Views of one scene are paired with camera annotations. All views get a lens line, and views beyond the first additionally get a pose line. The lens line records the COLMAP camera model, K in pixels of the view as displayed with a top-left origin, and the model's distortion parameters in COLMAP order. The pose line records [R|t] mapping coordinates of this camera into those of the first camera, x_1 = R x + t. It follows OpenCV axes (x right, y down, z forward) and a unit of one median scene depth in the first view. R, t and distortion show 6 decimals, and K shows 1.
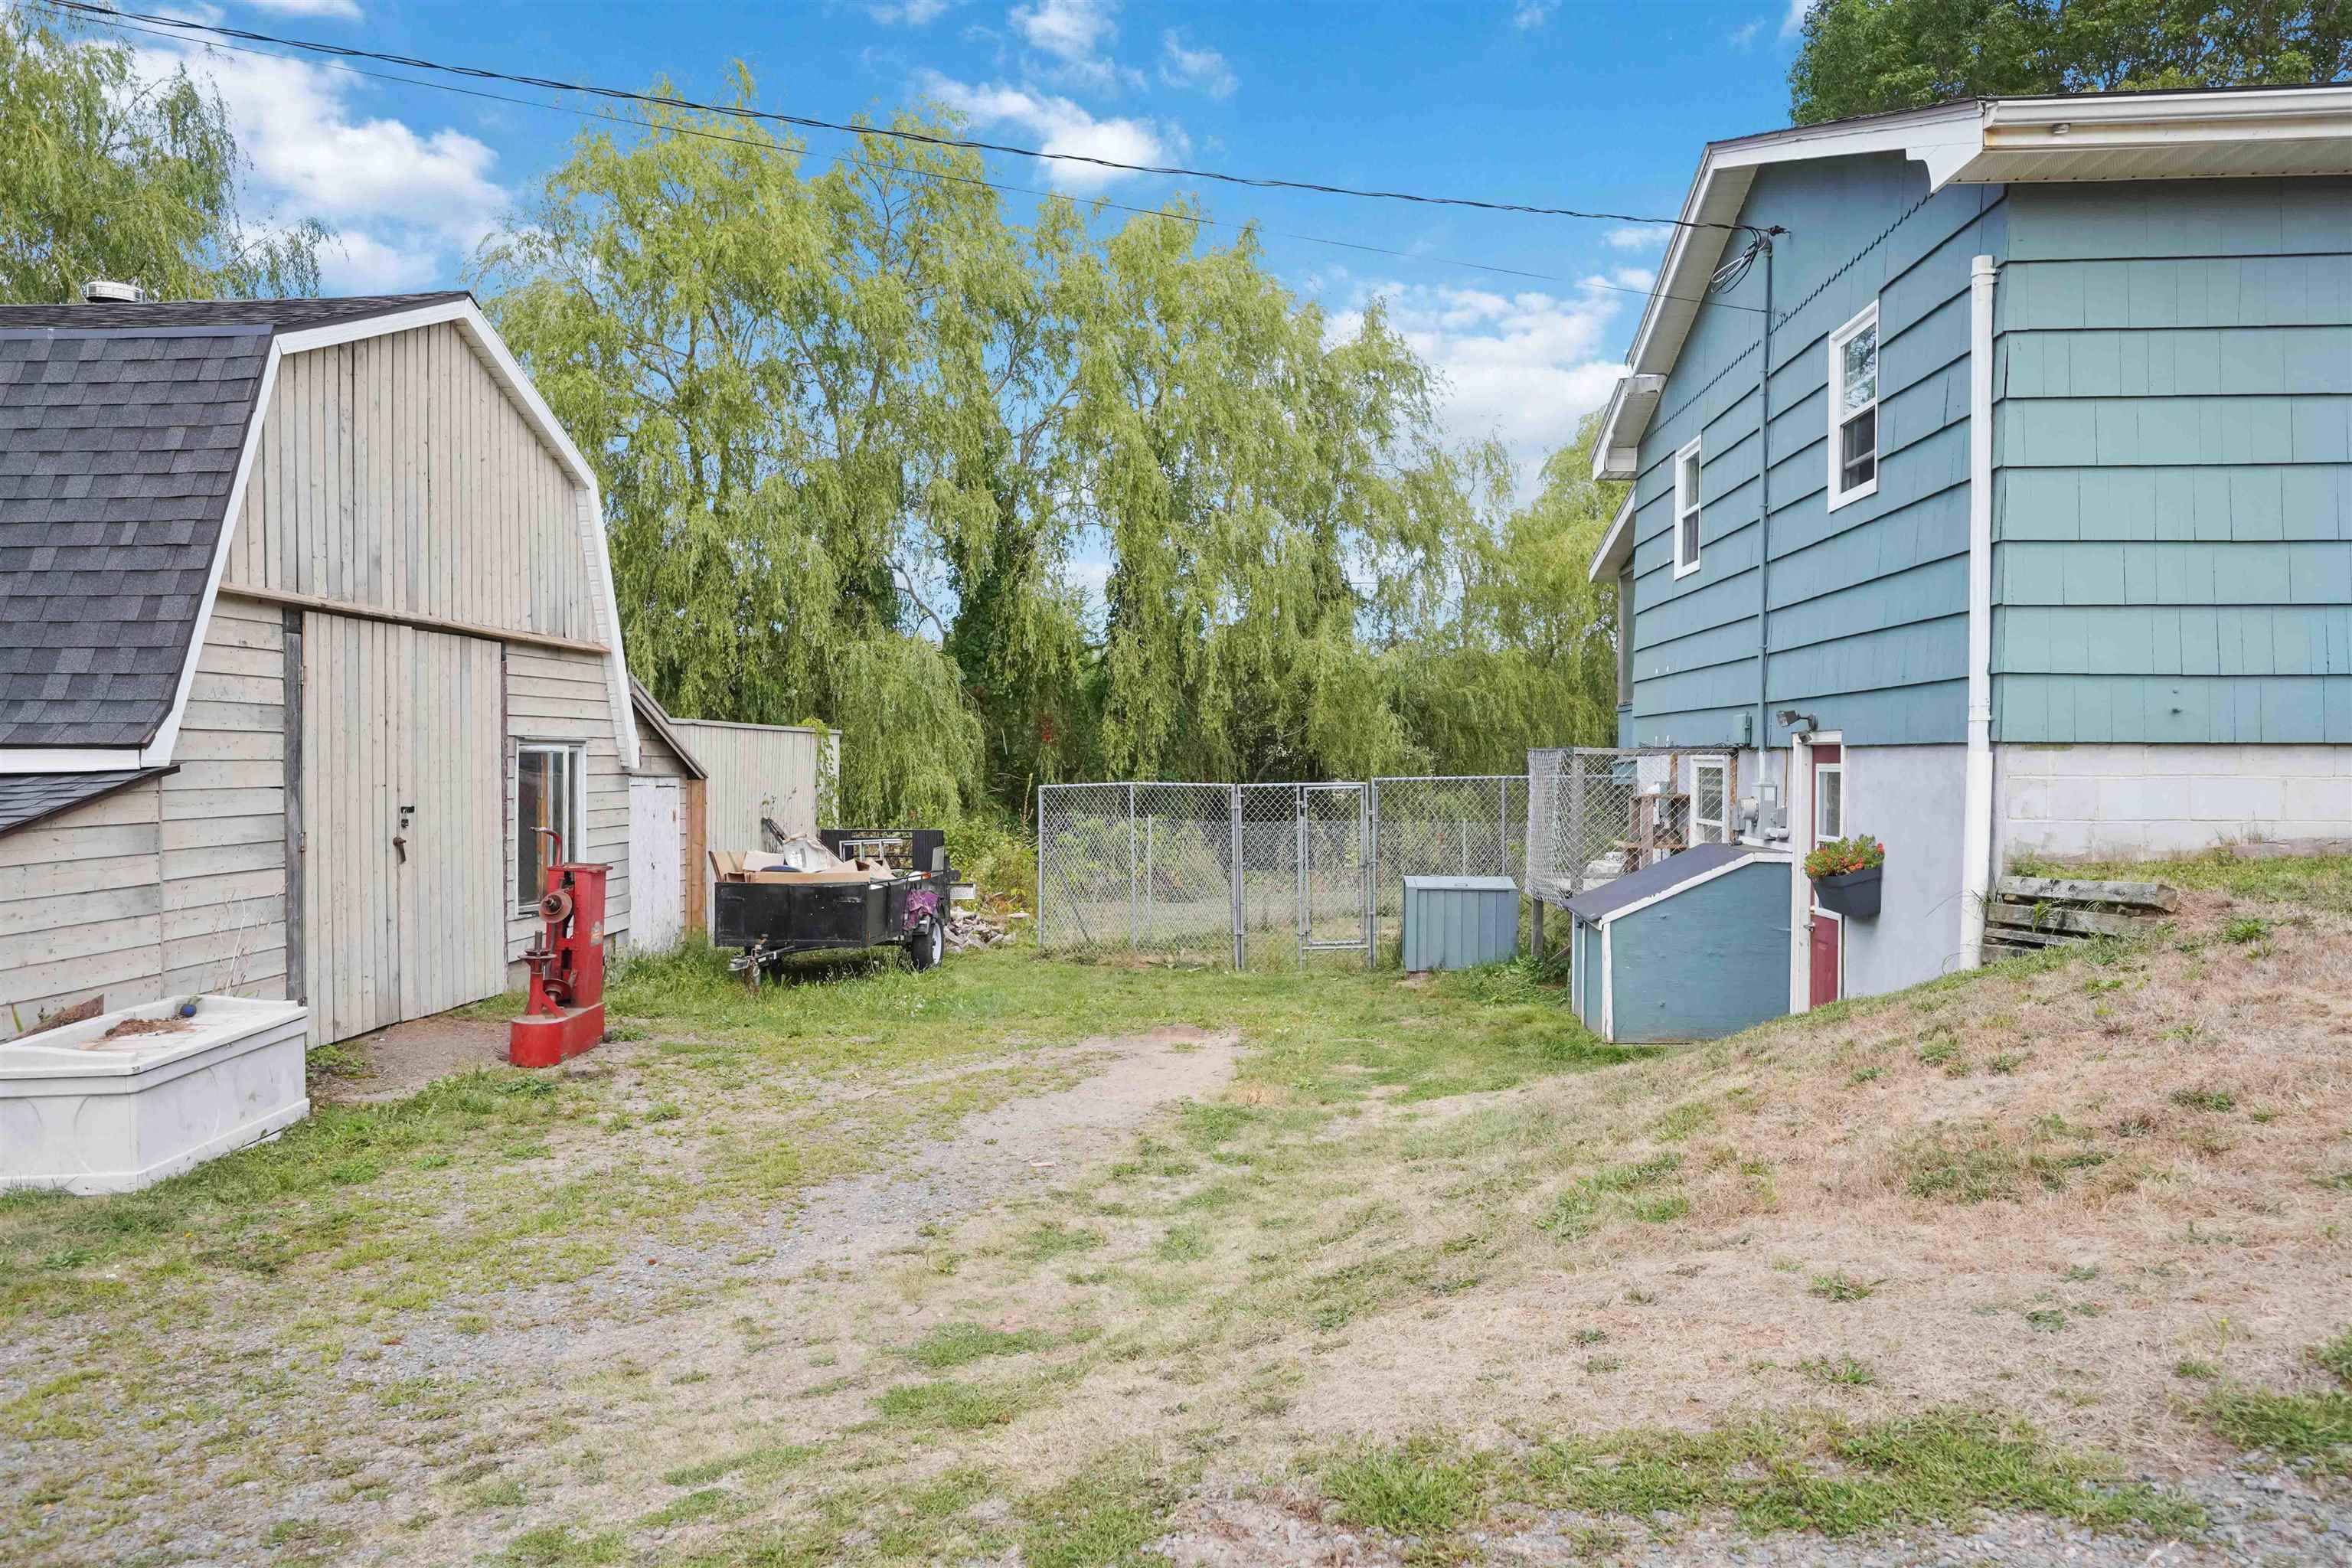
lens RADIAL K [[1615.0, 0, 1177.3], [0, 1615.0, 774.9], [0, 0, 1]] dist [-0.000763, 0.028667]
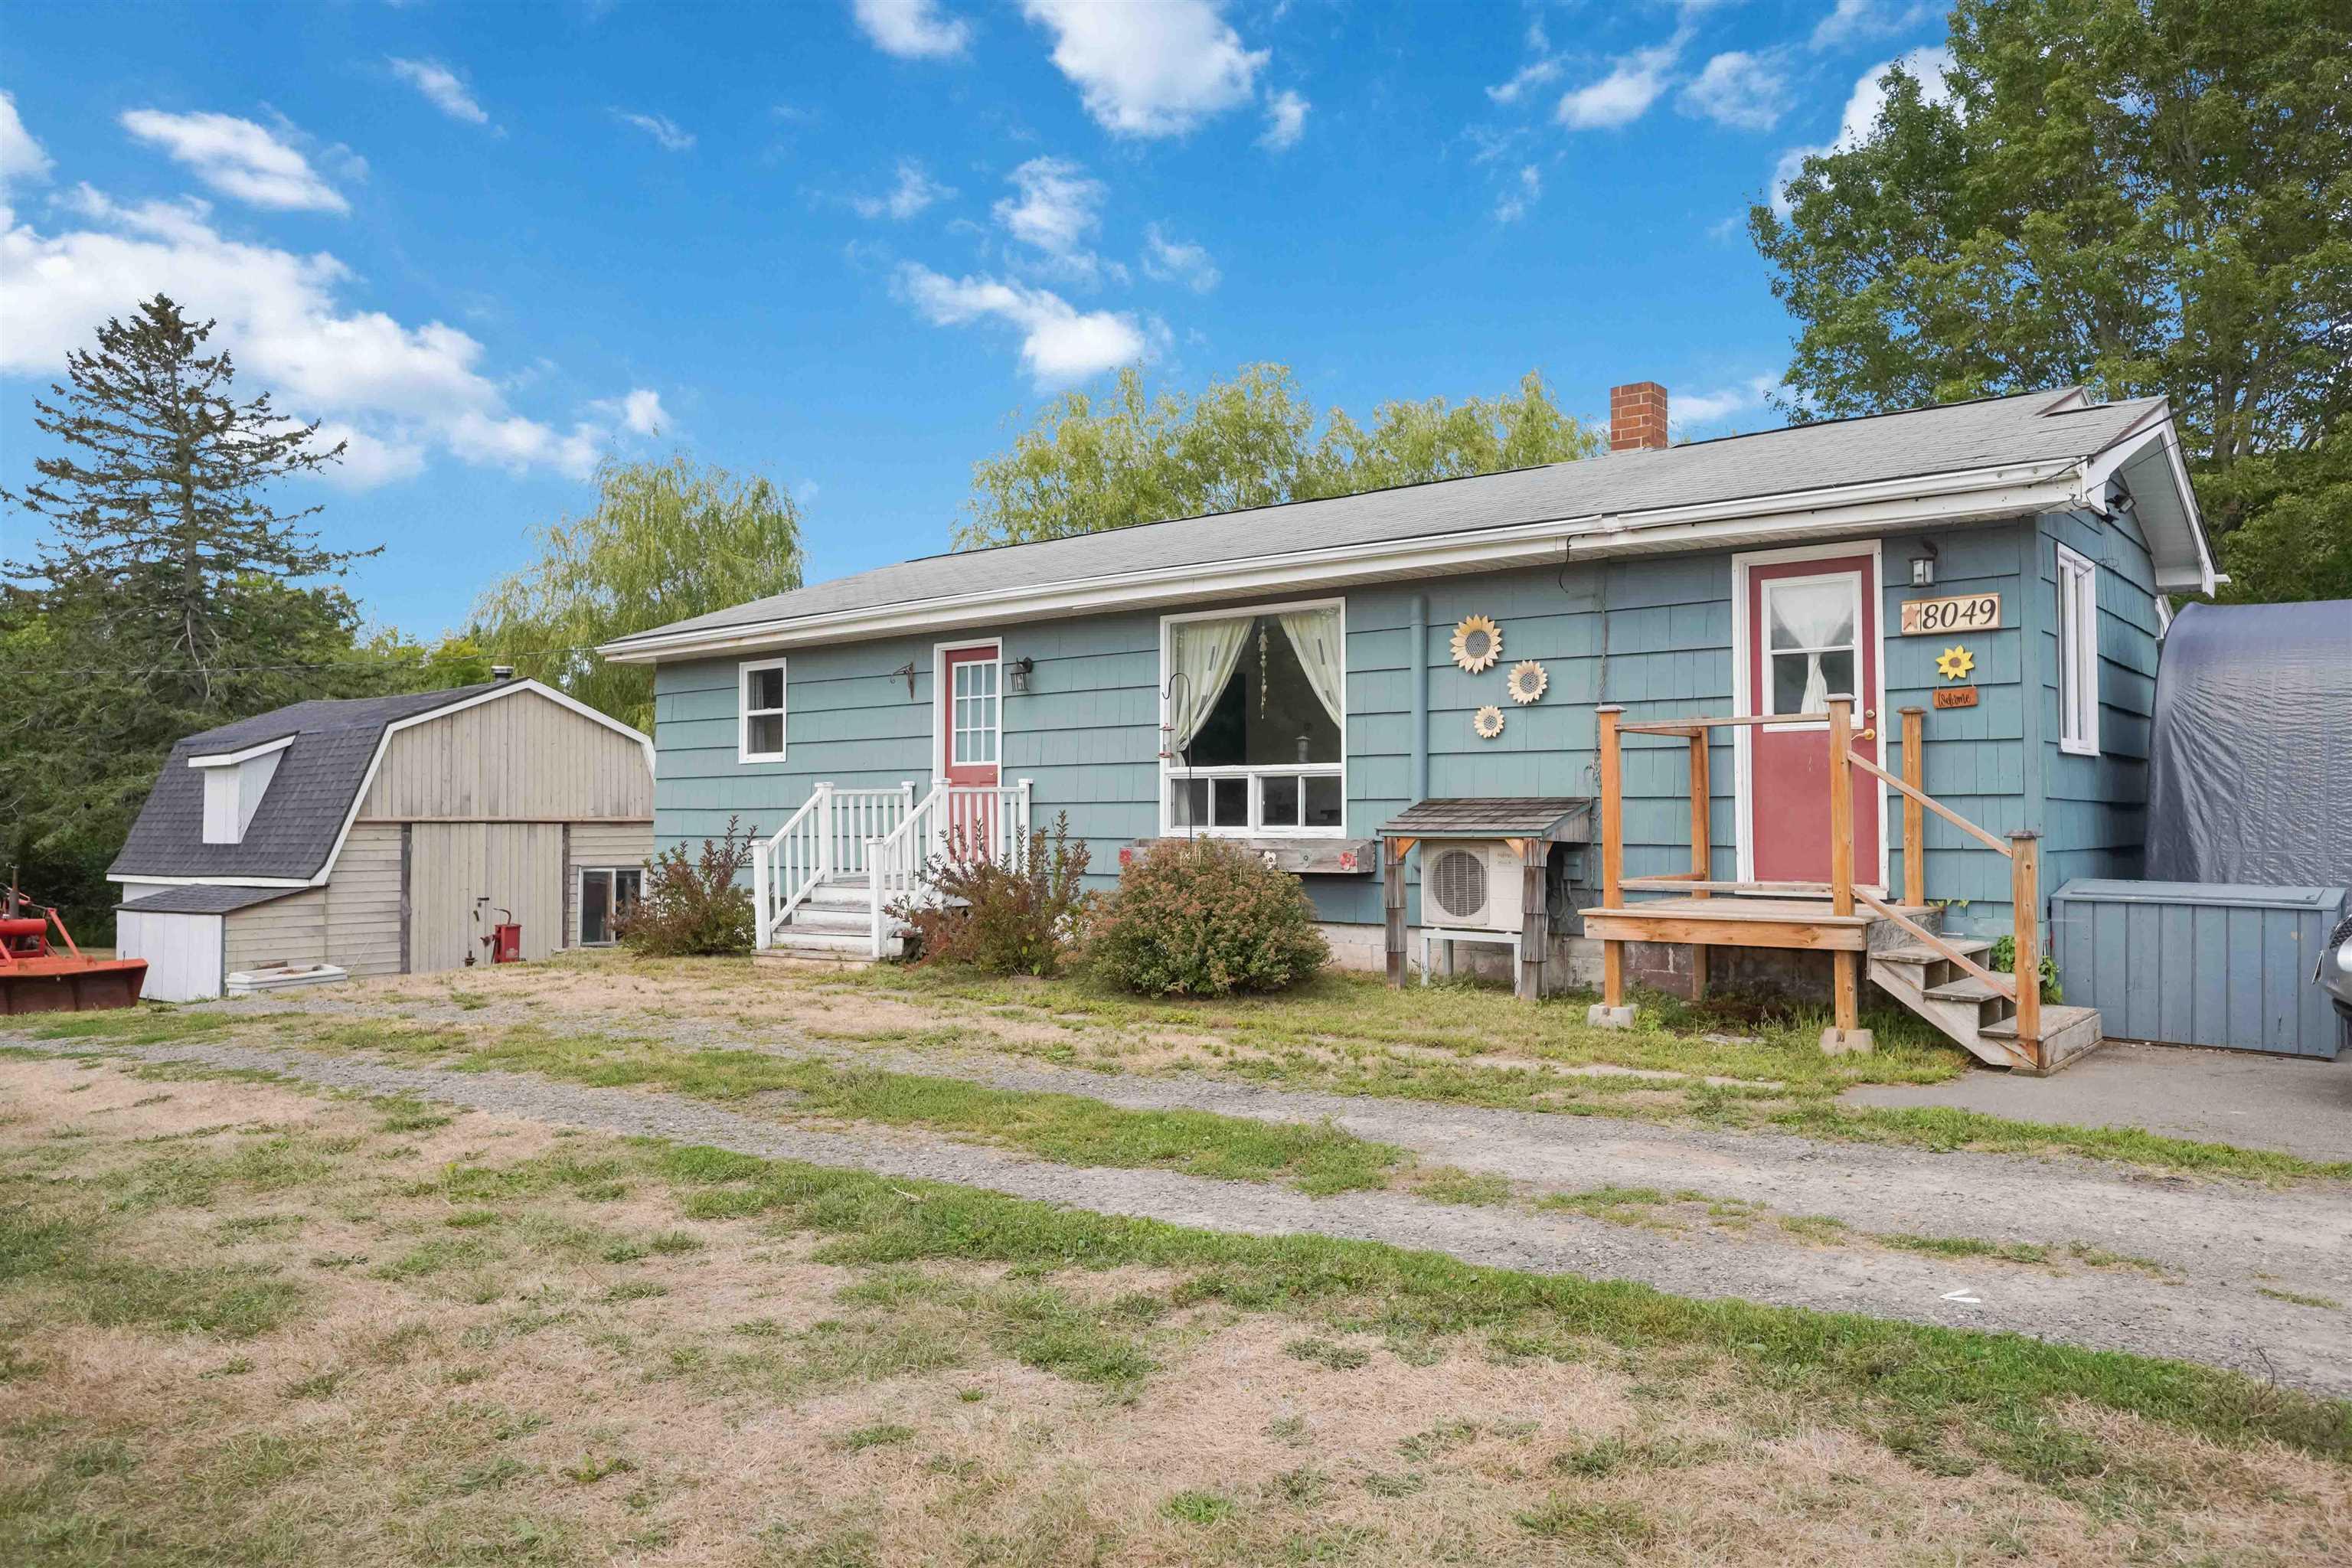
lens RADIAL K [[1615.0, 0, 1177.3], [0, 1615.0, 774.9], [0, 0, 1]] dist [-0.000763, 0.028667]
pose [[0.809017, -0.021054, -0.587409, 1.315673], [-0.005116, 0.999068, -0.042855, -0.048771], [0.587763, 0.037675, 0.808155, -0.257644]]
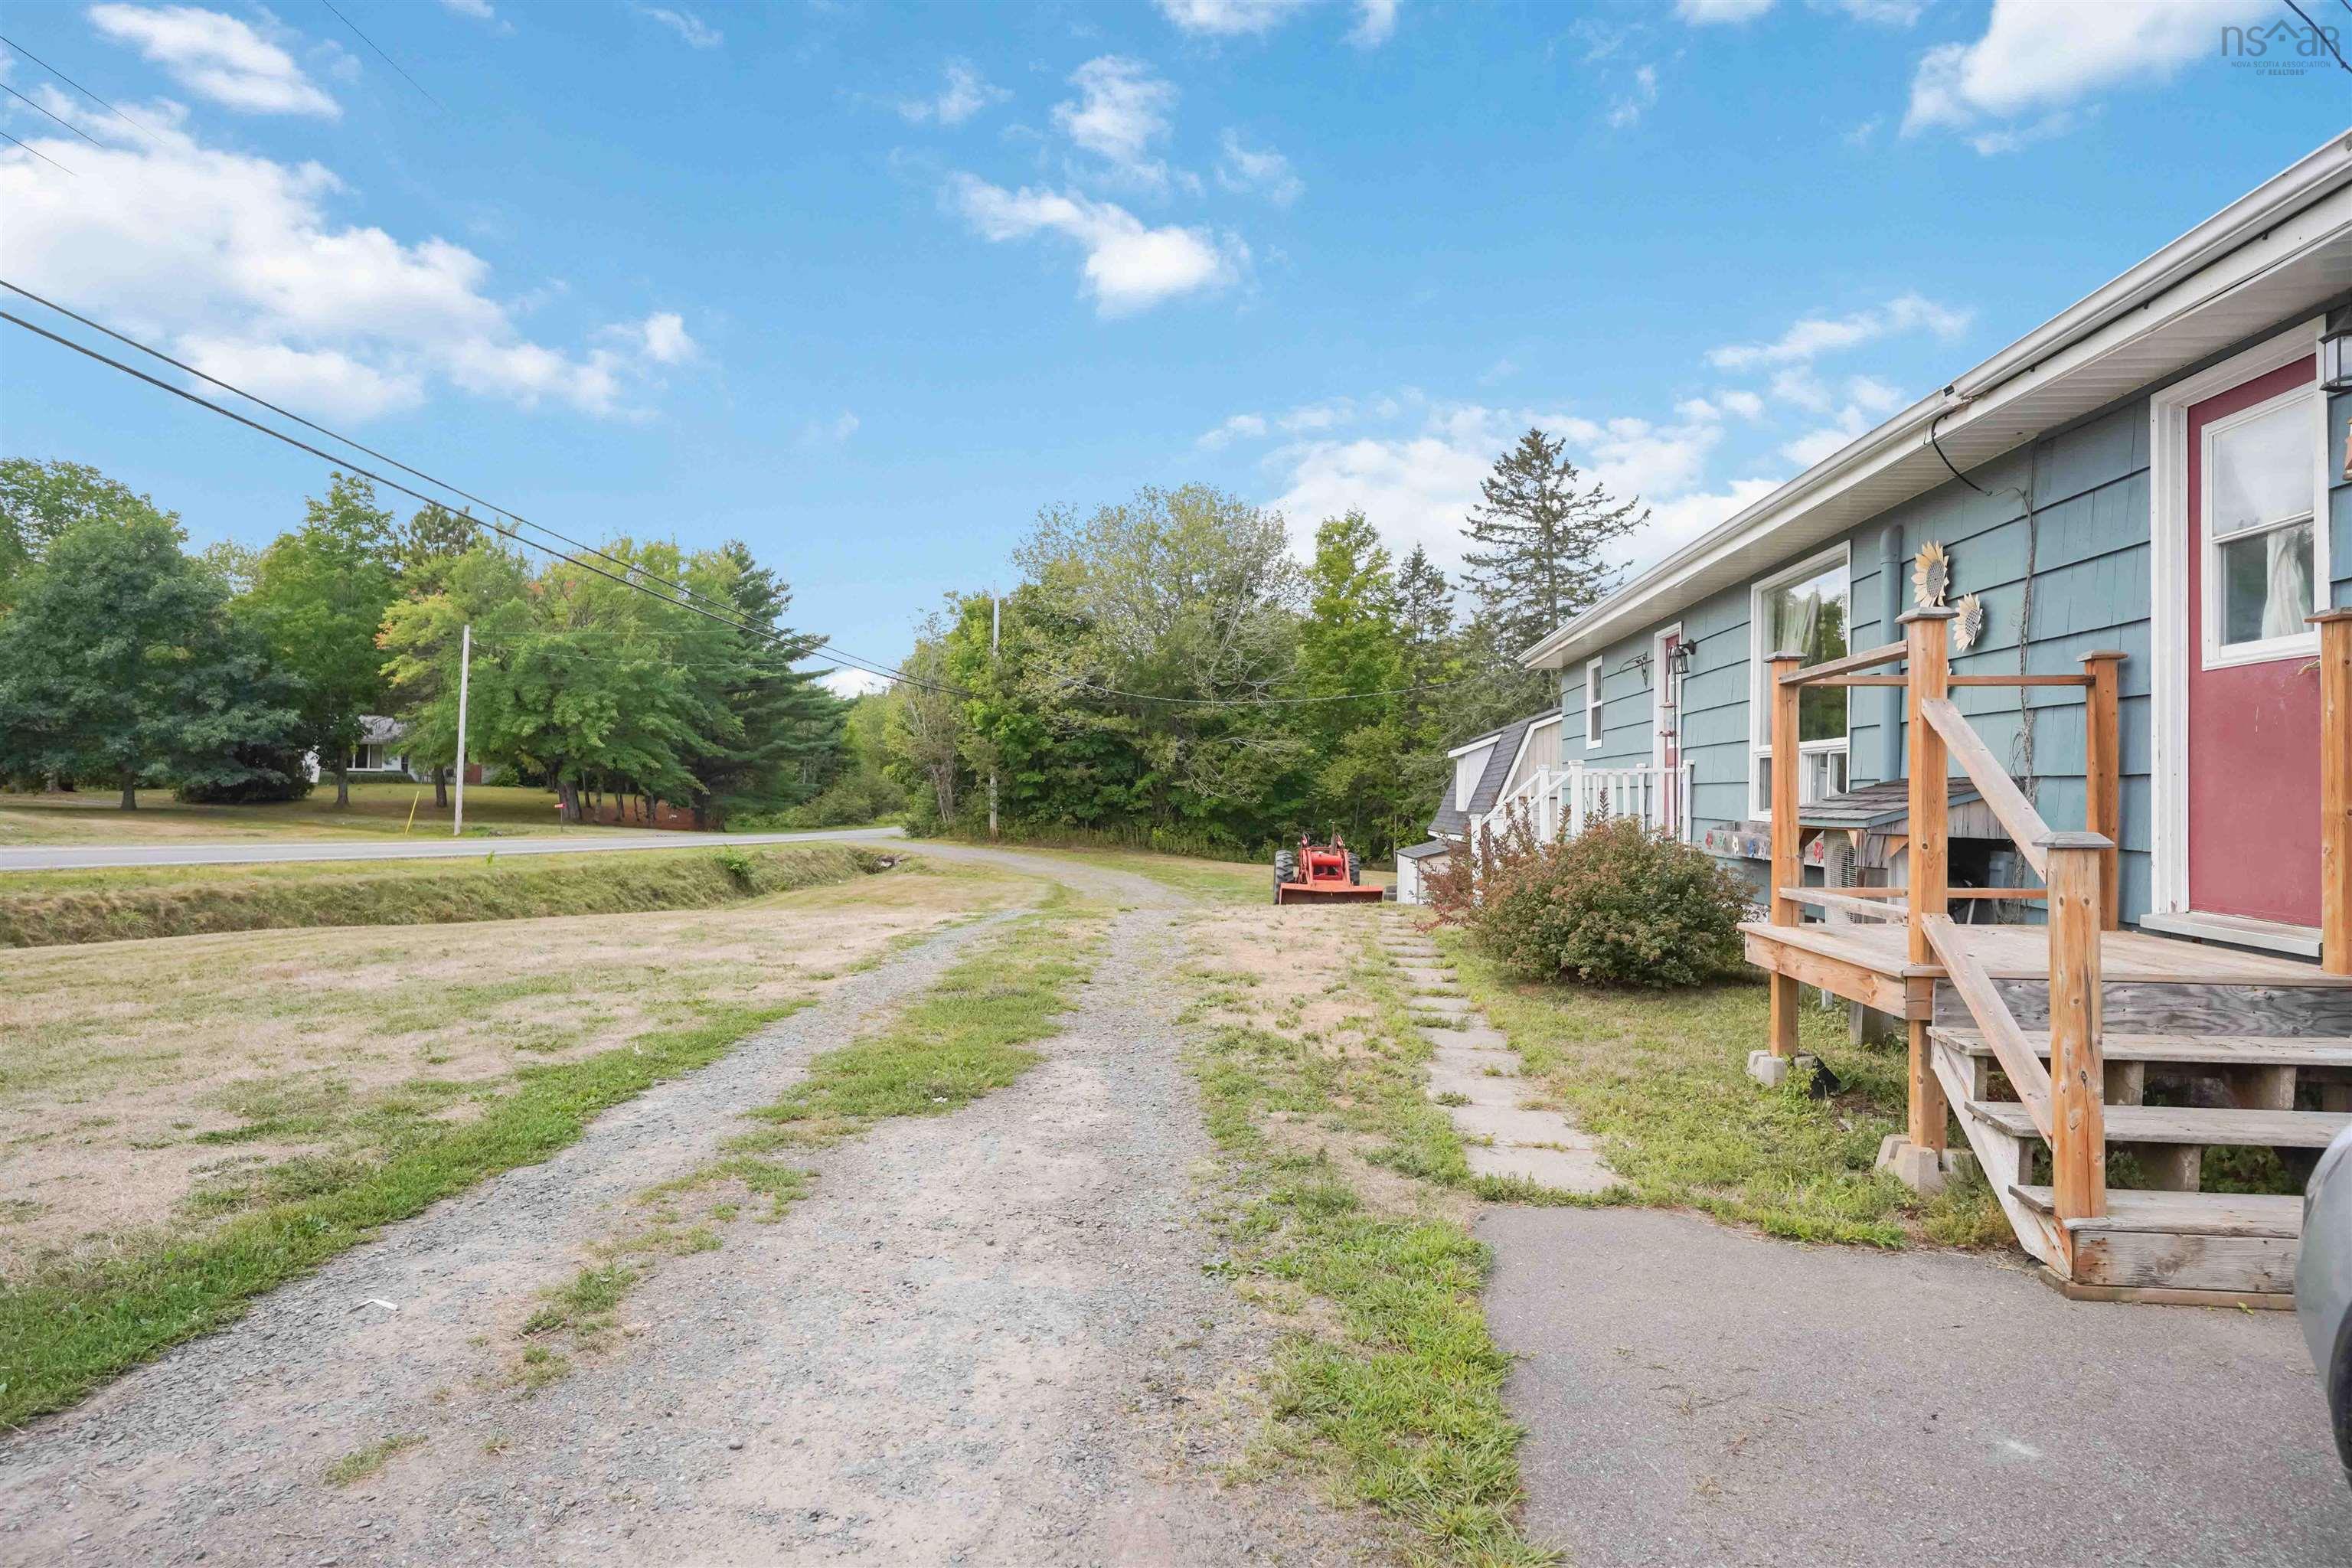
lens RADIAL K [[1281.1, 0, 1176.0], [0, 1281.1, 784.0], [0, 0, 1]] dist [-0.001576, 0.000164]
pose [[-0.035053, -0.008879, -0.999346, 1.464658], [-0.029391, 0.999537, -0.007850, -0.057619], [0.998953, 0.029097, -0.035298, 0.199656]]
